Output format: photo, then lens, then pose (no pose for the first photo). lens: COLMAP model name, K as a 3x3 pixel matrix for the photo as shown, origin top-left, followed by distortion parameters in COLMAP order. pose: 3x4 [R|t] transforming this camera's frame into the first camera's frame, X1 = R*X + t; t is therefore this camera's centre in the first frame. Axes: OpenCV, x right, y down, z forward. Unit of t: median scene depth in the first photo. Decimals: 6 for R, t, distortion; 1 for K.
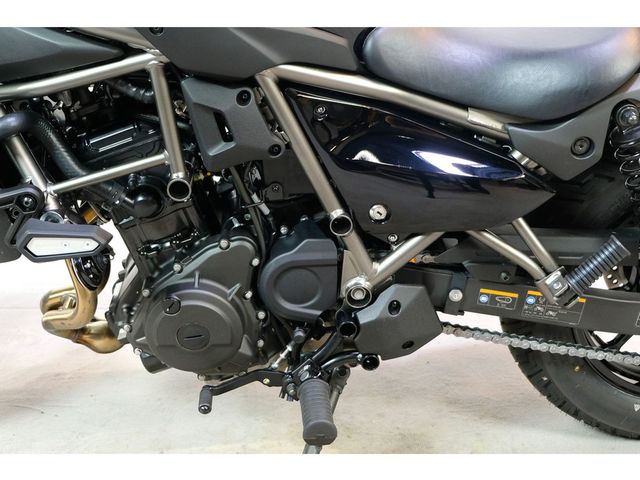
lens RADIAL K [[1091.4, 0, 316.7], [0, 1091.4, 243.1], [0, 0, 1]] dist [0.003583, 0.000000]
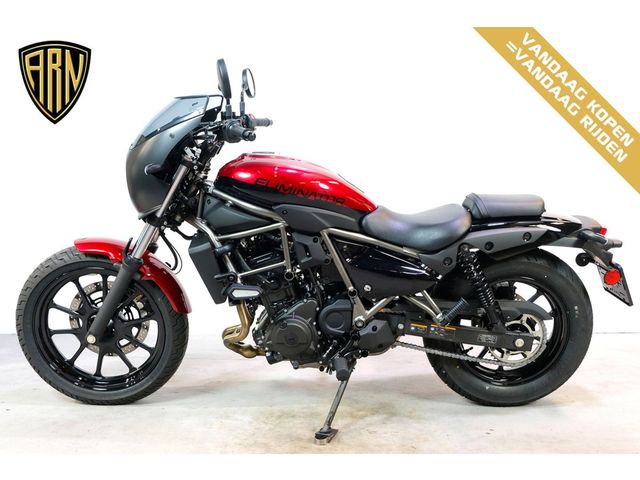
lens RADIAL K [[1091.4, 0, 323.8], [0, 1091.4, 238.1], [0, 0, 1]] dist [0.003583, 0.000000]
pose [[0.999722, 0.010845, -0.020955, 0.007200], [-0.015175, 0.975588, -0.219083, 0.396247], [0.018068, 0.219340, 0.975481, -1.412655]]
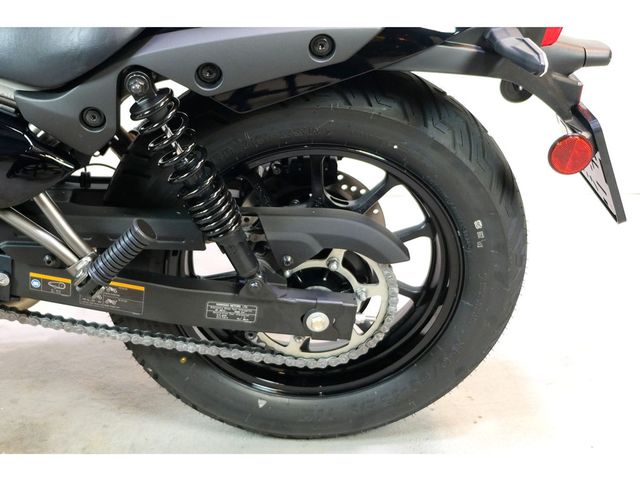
lens RADIAL K [[1091.4, 0, 325.4], [0, 1091.4, 239.0], [0, 0, 1]] dist [0.003583, 0.000000]
pose [[0.997278, 0.028143, -0.068145, 0.469017], [-0.025598, 0.998952, 0.037932, -0.027499], [0.069141, -0.036084, 0.996954, 0.114876]]
